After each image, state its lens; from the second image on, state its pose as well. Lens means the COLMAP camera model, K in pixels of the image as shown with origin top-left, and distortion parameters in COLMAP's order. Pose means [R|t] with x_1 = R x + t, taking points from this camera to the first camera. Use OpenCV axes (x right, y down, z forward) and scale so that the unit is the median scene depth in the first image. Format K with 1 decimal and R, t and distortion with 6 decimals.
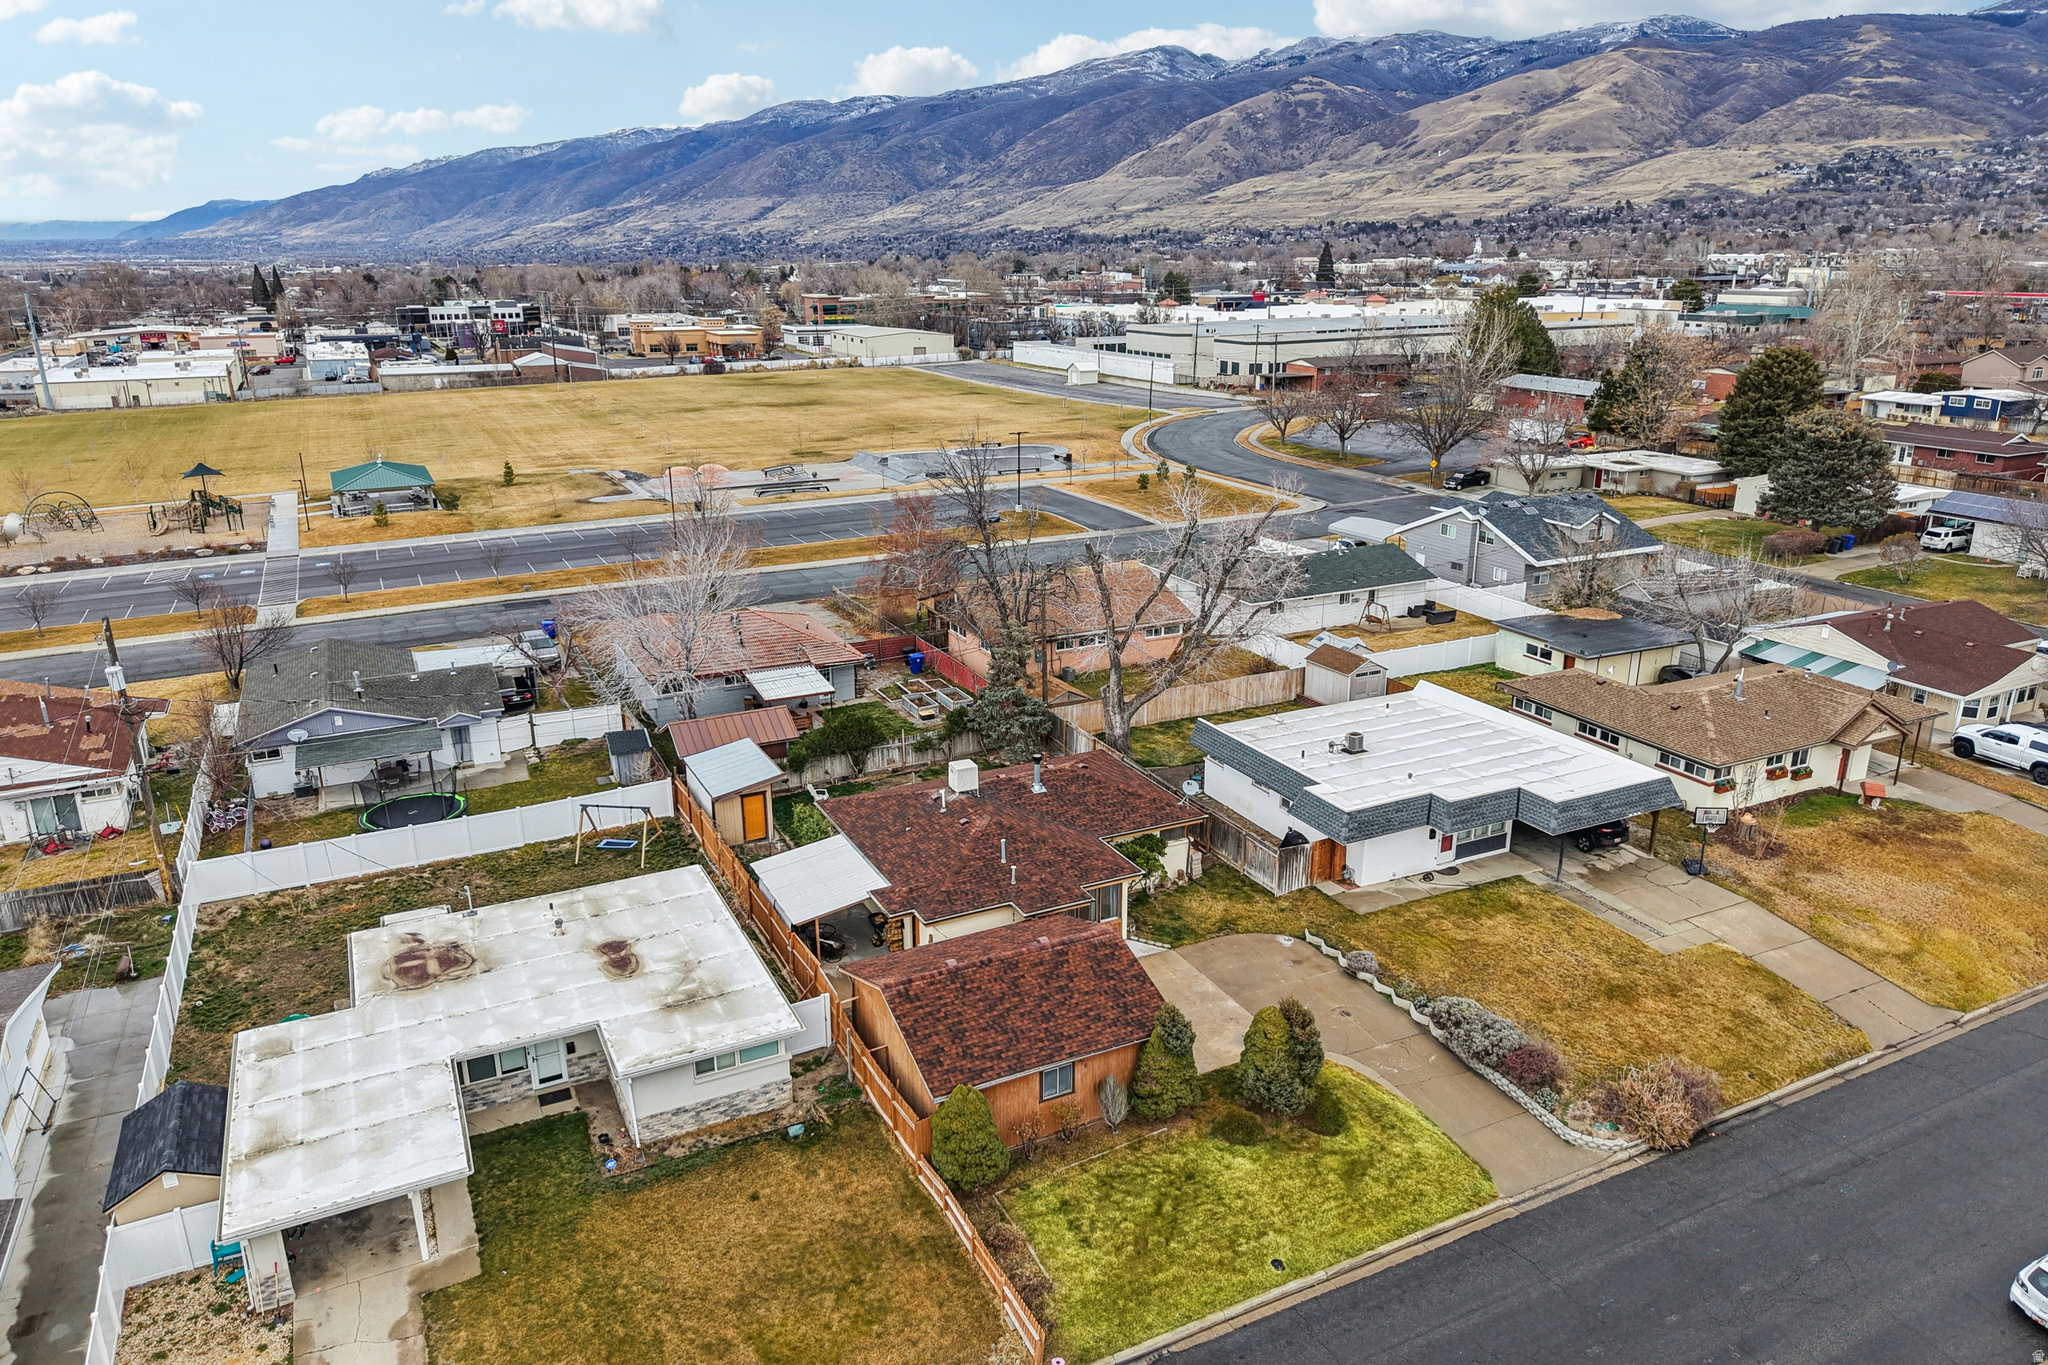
lens RADIAL K [[1374.1, 0, 1024.0], [0, 1374.1, 682.5], [0, 0, 1]] dist [0.021887, -0.019549]
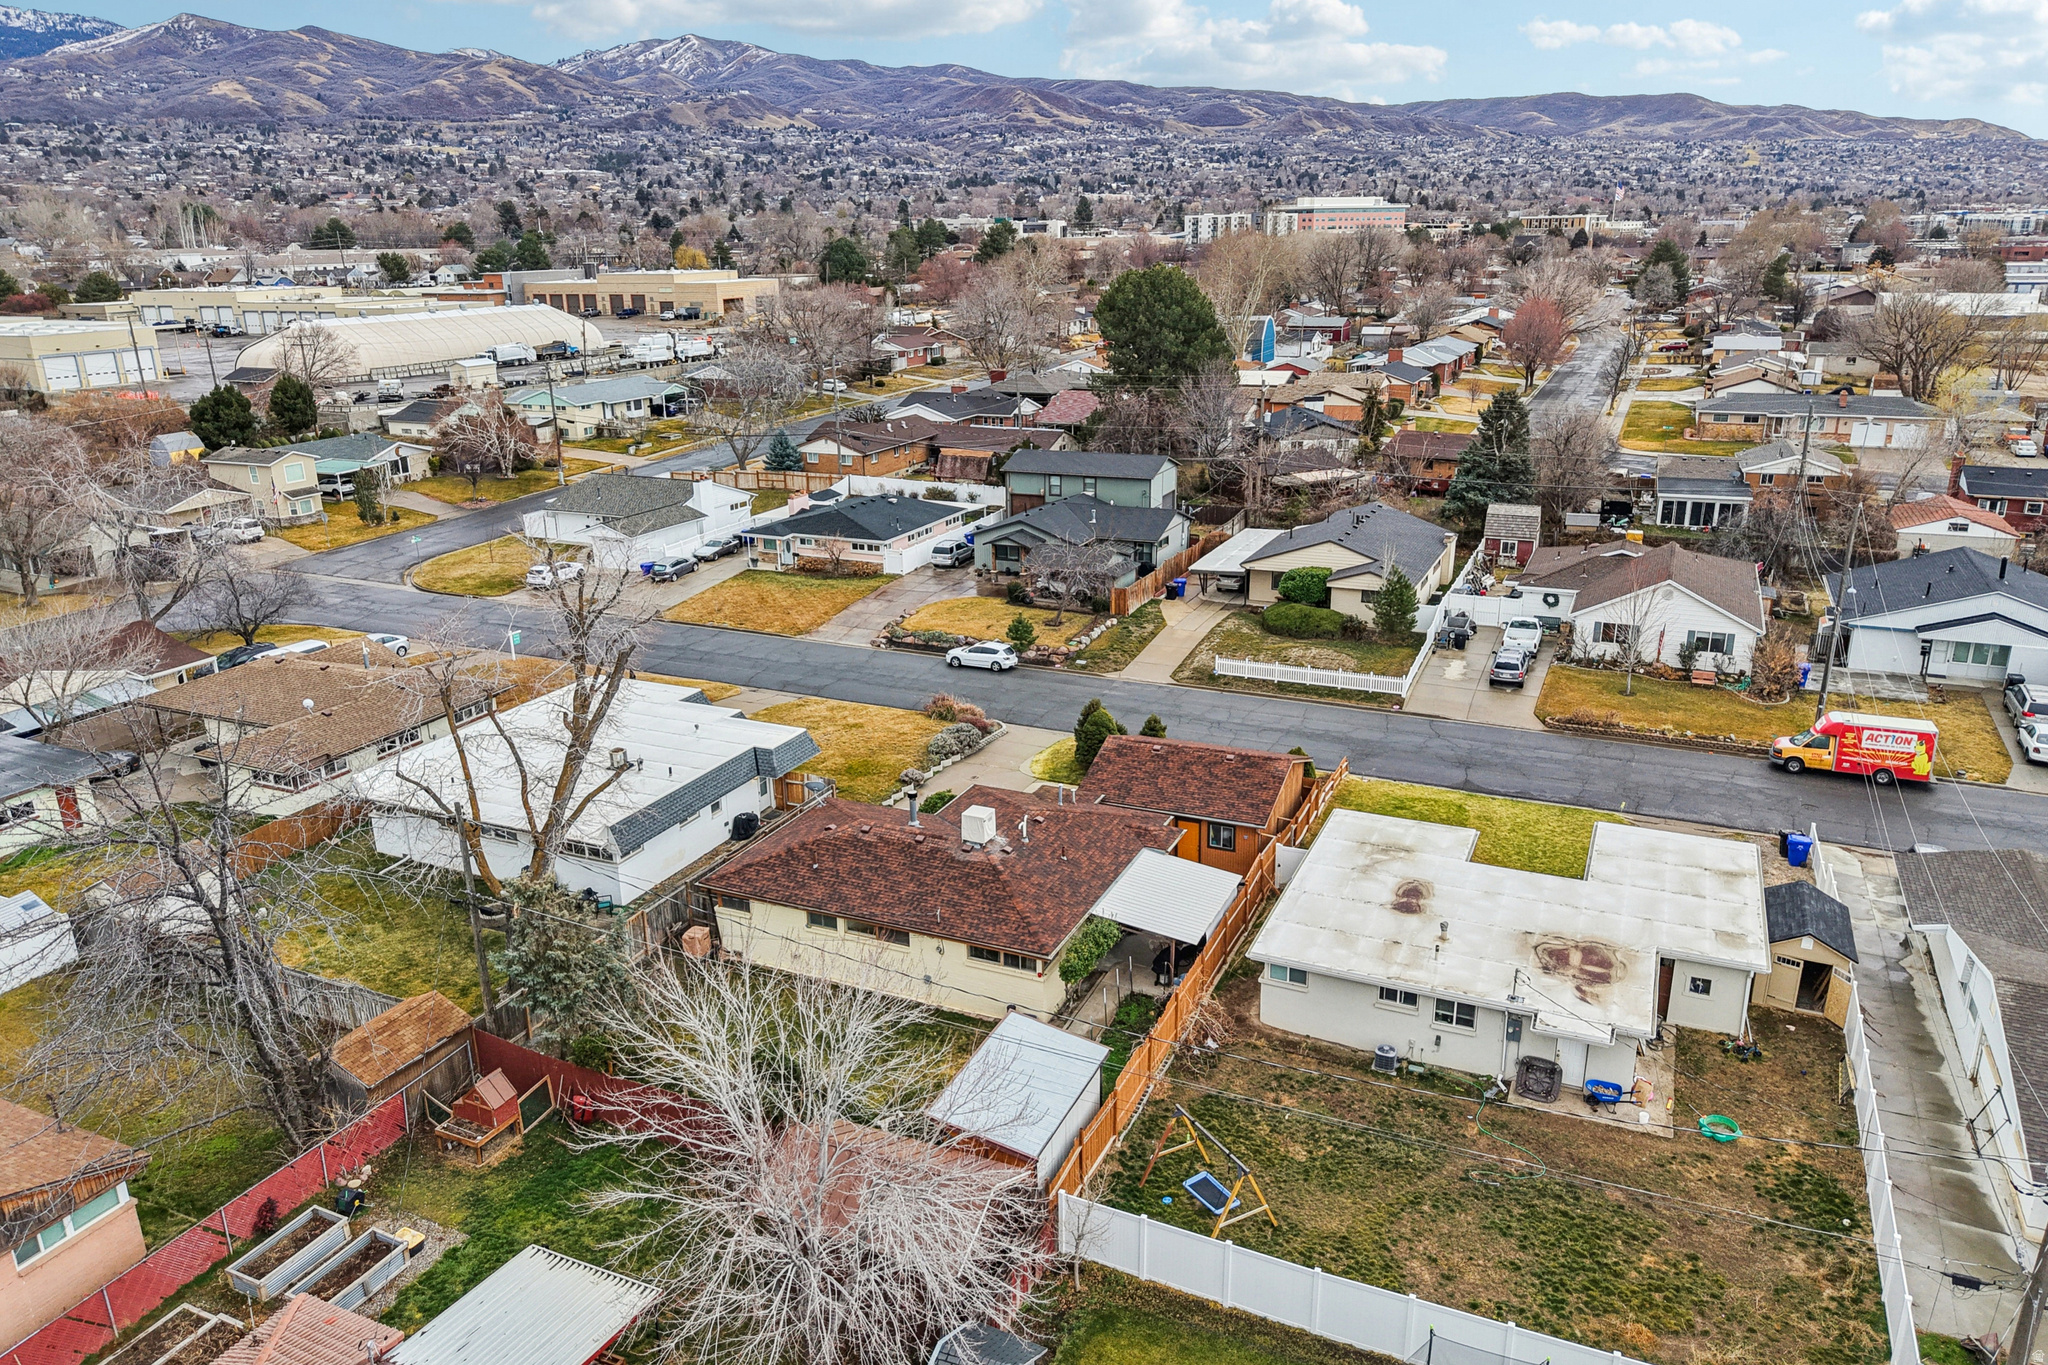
lens RADIAL K [[1385.3, 0, 1018.5], [0, 1385.3, 675.3], [0, 0, 1]] dist [0.016885, -0.013372]
pose [[-0.624269, -0.225886, 0.747840, -0.639210], [0.252613, 0.847486, 0.466856, -0.384942], [-0.739239, 0.480358, -0.471997, 1.214693]]
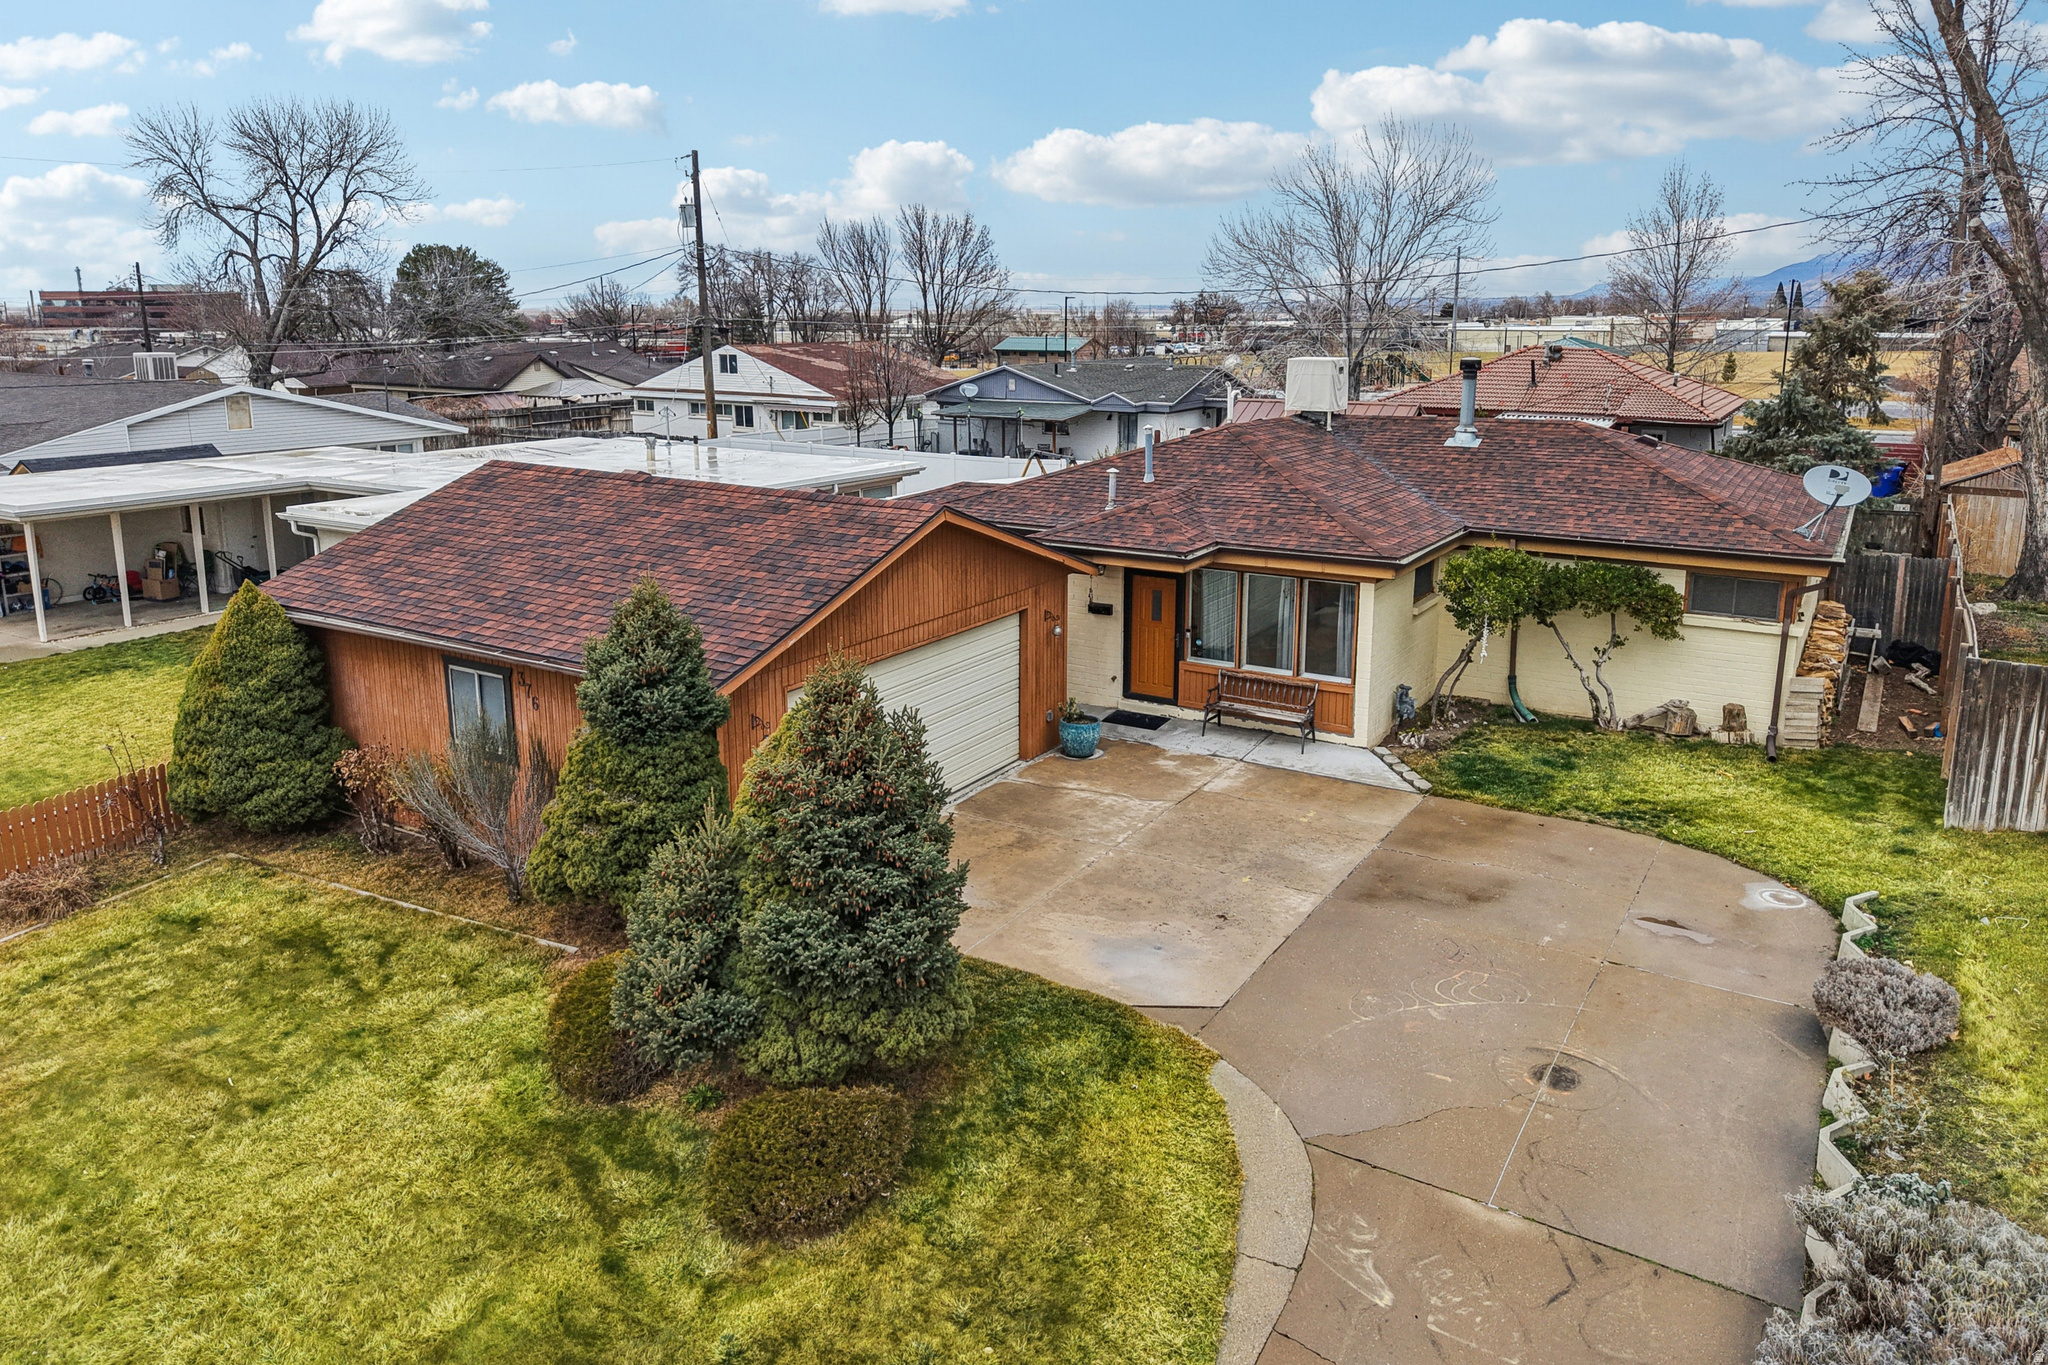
lens RADIAL K [[1405.2, 0, 1022.2], [0, 1405.2, 585.5], [0, 0, 1]] dist [0.002062, -0.001046]
pose [[0.531085, 0.169692, -0.830153, 0.288053], [-0.257204, 0.965798, 0.032875, 0.130709], [0.807338, 0.196059, 0.556566, 0.582380]]
